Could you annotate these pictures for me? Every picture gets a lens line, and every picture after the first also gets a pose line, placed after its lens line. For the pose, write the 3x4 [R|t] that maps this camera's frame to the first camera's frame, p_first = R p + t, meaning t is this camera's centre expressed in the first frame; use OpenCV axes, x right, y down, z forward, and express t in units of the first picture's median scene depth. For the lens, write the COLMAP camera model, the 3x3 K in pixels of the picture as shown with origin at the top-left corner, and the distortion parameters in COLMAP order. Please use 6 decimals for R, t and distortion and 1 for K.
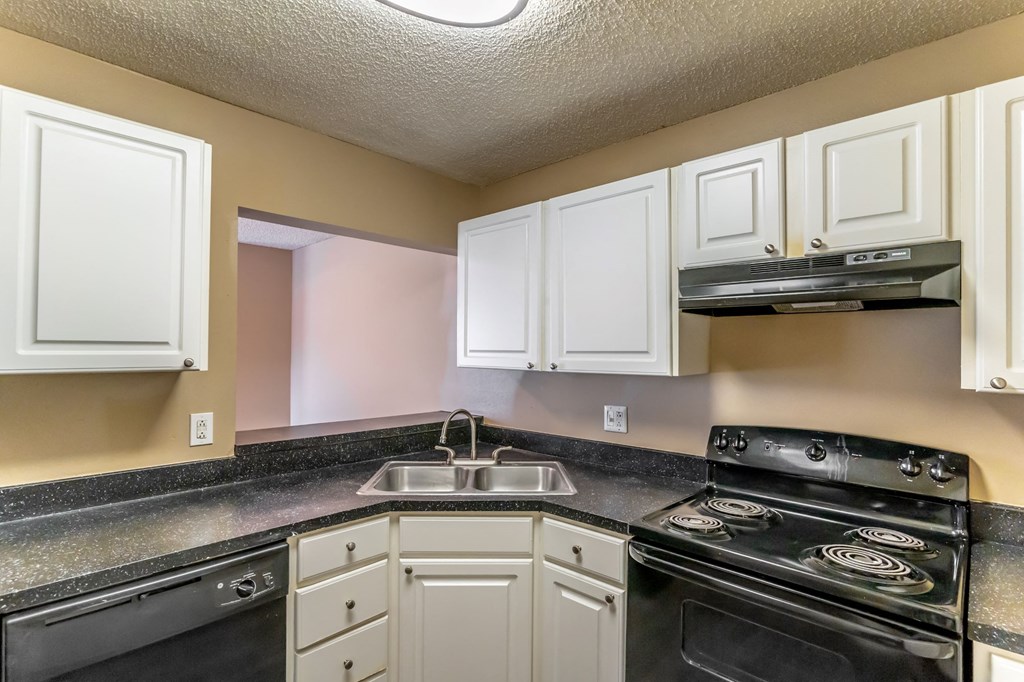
lens RADIAL K [[497.3, 0, 512.1], [0, 497.3, 344.1], [0, 0, 1]] dist [-0.035676, 0.022467]
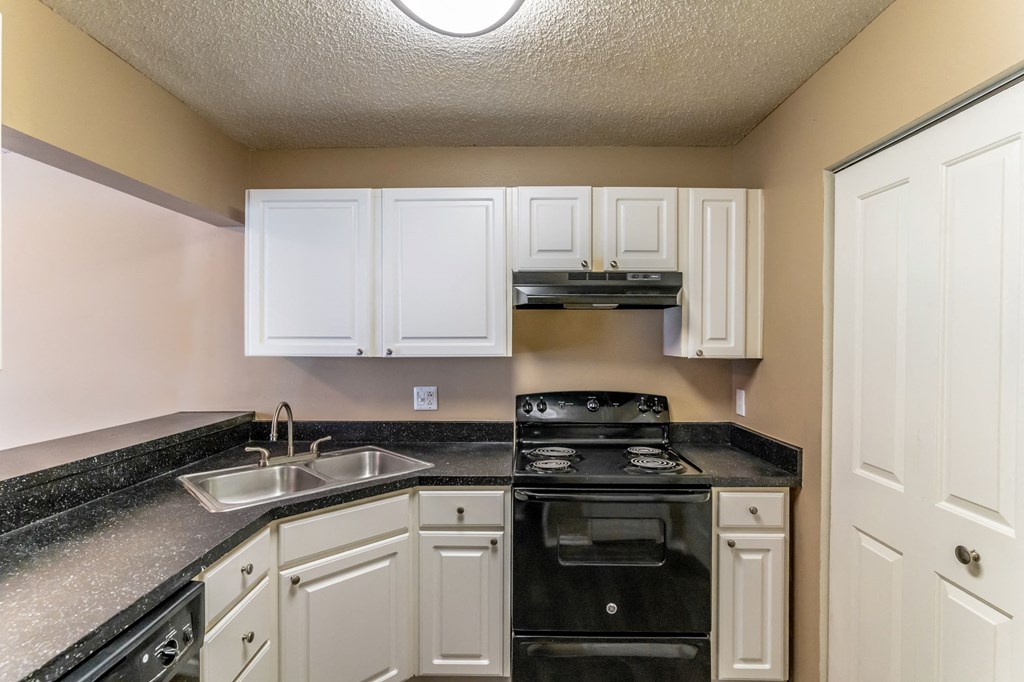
lens RADIAL K [[497.3, 0, 512.1], [0, 497.3, 344.1], [0, 0, 1]] dist [-0.035676, 0.022467]
pose [[0.734299, -0.013027, 0.678701, -0.502965], [-0.003823, 0.999721, 0.023325, 0.003658], [-0.678816, -0.019722, 0.734044, 0.075850]]
